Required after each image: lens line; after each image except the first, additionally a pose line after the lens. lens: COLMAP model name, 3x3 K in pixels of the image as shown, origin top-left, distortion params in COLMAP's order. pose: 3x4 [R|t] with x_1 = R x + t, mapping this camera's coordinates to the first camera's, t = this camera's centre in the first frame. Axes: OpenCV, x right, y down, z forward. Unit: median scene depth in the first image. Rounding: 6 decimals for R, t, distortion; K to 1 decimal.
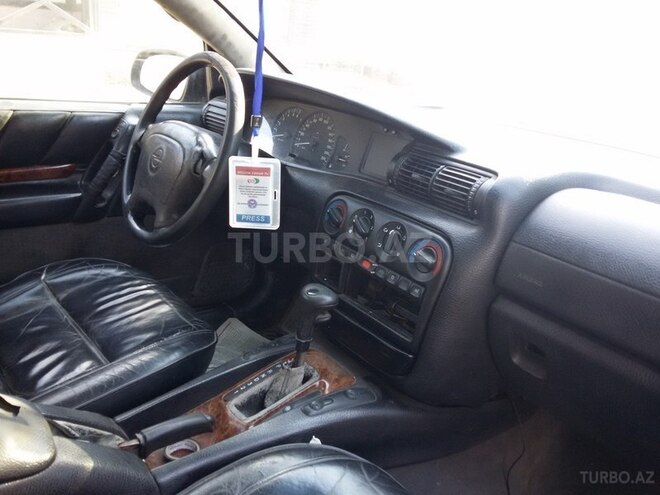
lens RADIAL K [[604.7, 0, 330.0], [0, 604.7, 247.5], [0, 0, 1]] dist [0.092707, -0.213745]
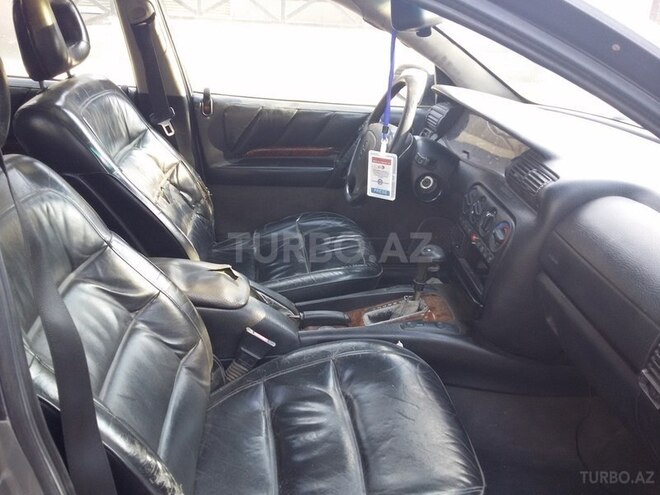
lens RADIAL K [[604.7, 0, 330.0], [0, 604.7, 247.5], [0, 0, 1]] dist [0.092707, -0.213745]
pose [[0.848442, 0.156722, -0.505553, 0.529459], [-0.145972, 0.987399, 0.061119, 0.016221], [0.508761, 0.021941, 0.860628, -0.365568]]
